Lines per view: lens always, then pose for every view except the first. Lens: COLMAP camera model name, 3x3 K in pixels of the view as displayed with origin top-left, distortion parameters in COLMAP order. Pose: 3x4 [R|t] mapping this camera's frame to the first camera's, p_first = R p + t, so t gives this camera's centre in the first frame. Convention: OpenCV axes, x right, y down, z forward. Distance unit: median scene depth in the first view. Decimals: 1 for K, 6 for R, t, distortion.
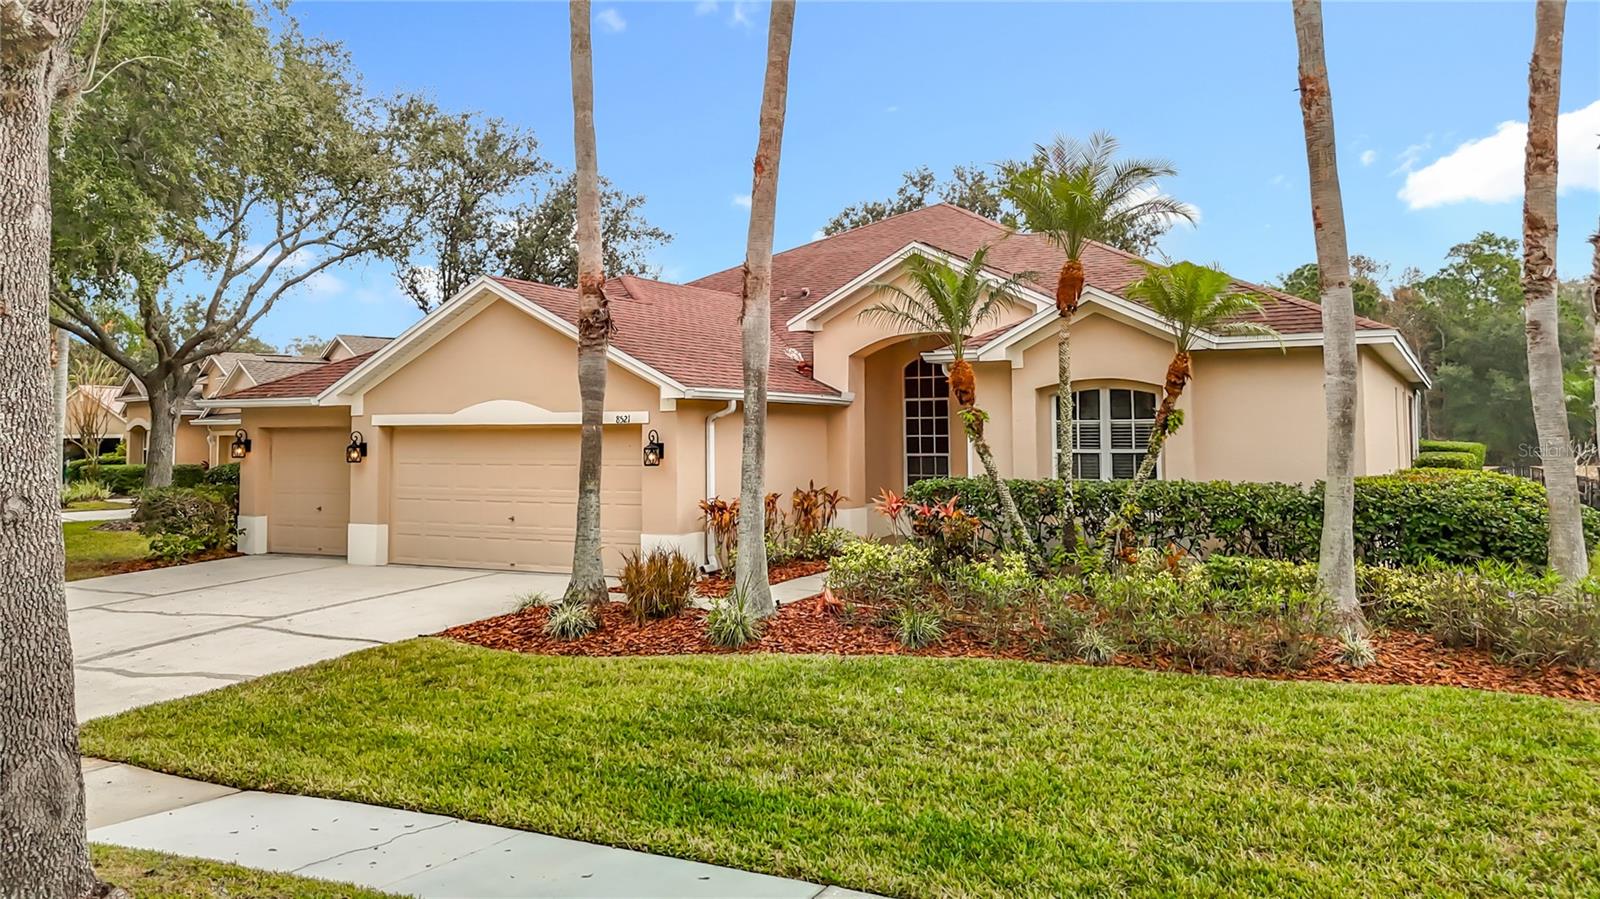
lens RADIAL K [[1181.3, 0, 799.2], [0, 1181.3, 418.7], [0, 0, 1]] dist [0.067983, -0.002172]
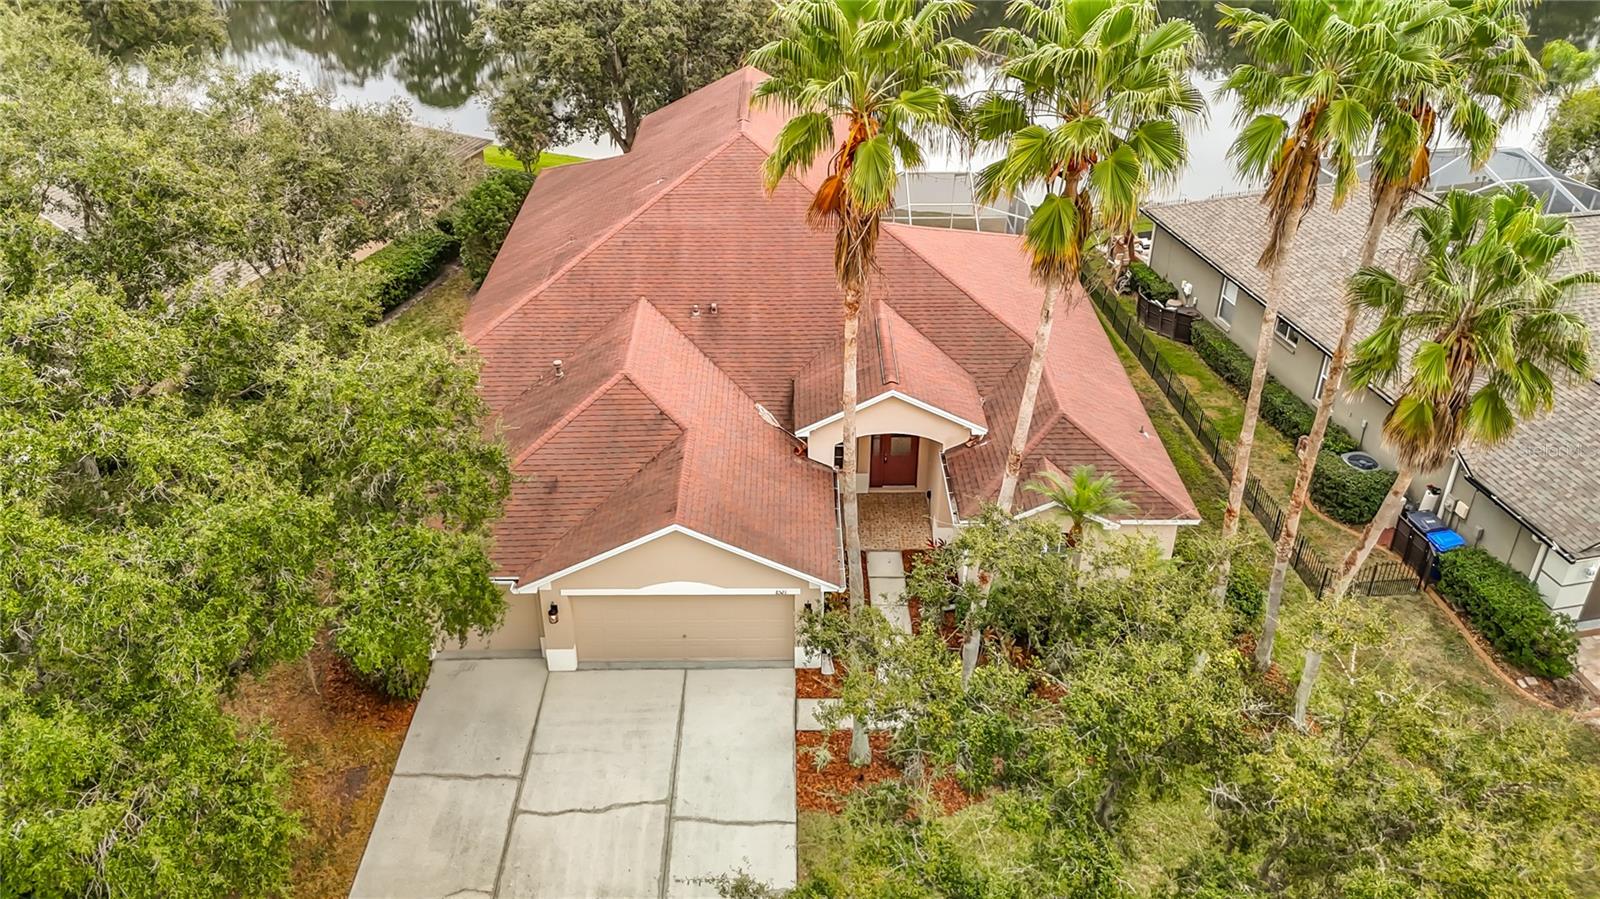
lens RADIAL K [[1189.6, 0, 797.2], [0, 1189.6, 447.1], [0, 0, 1]] dist [0.026651, -0.002083]
pose [[0.876653, -0.243363, 0.415036, -0.736096], [-0.014632, 0.848754, 0.528586, -0.998096], [-0.480901, -0.469459, 0.740502, -0.096772]]
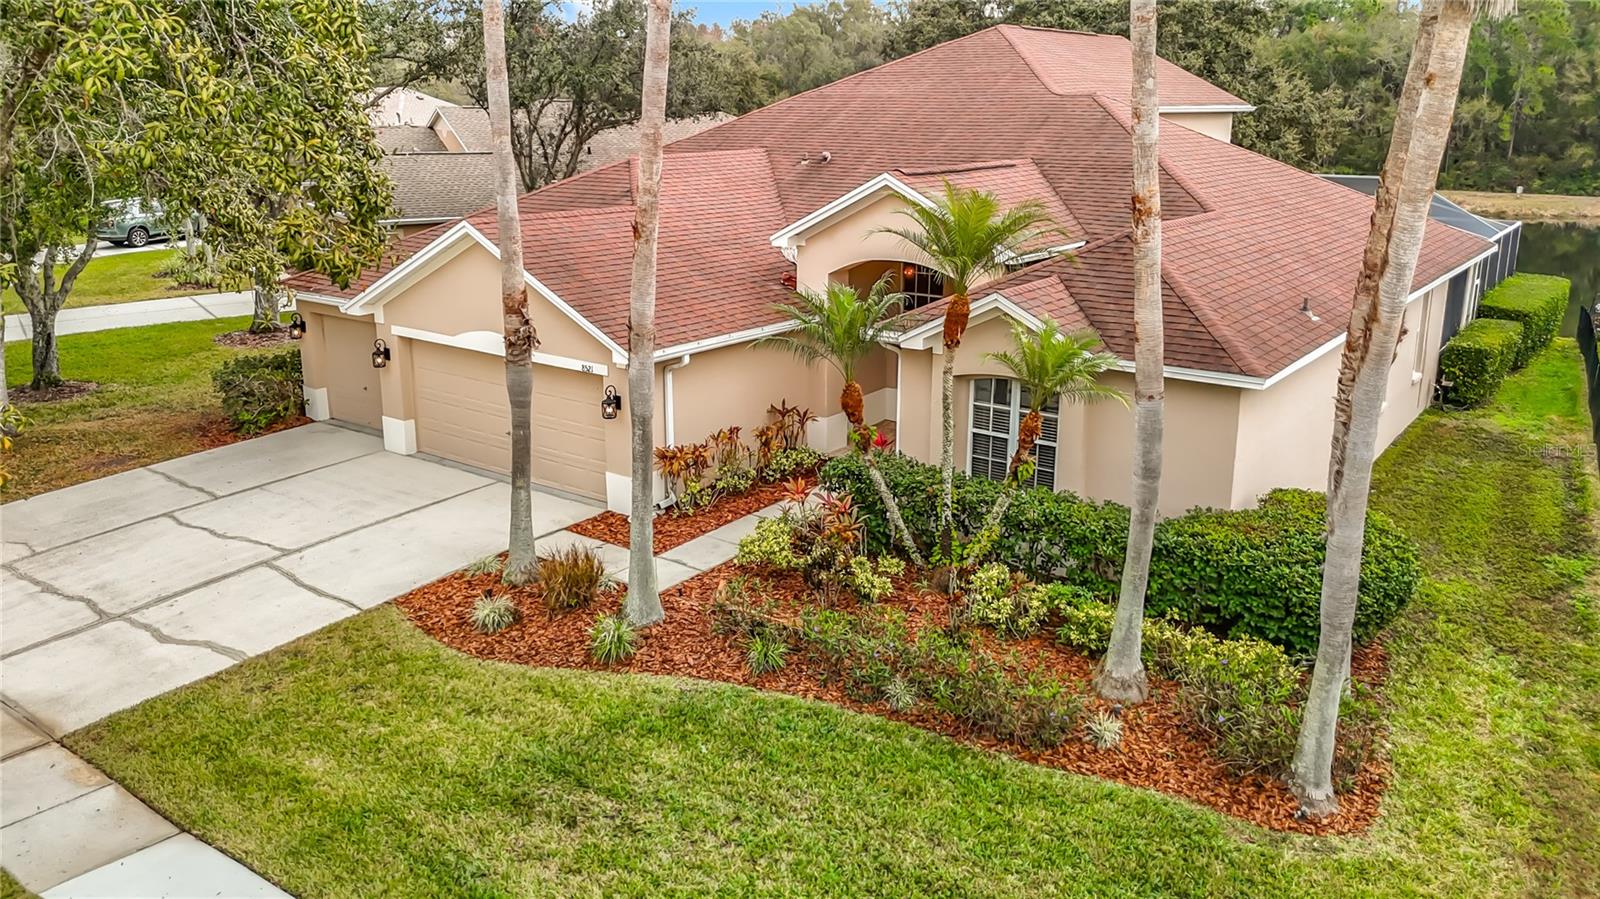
lens RADIAL K [[1189.6, 0, 797.2], [0, 1189.6, 447.1], [0, 0, 1]] dist [0.026651, -0.002083]
pose [[0.989625, 0.050712, -0.134428, 0.193172], [-0.009114, 0.955910, 0.293519, -0.253292], [0.143386, -0.289249, 0.946454, -0.034493]]
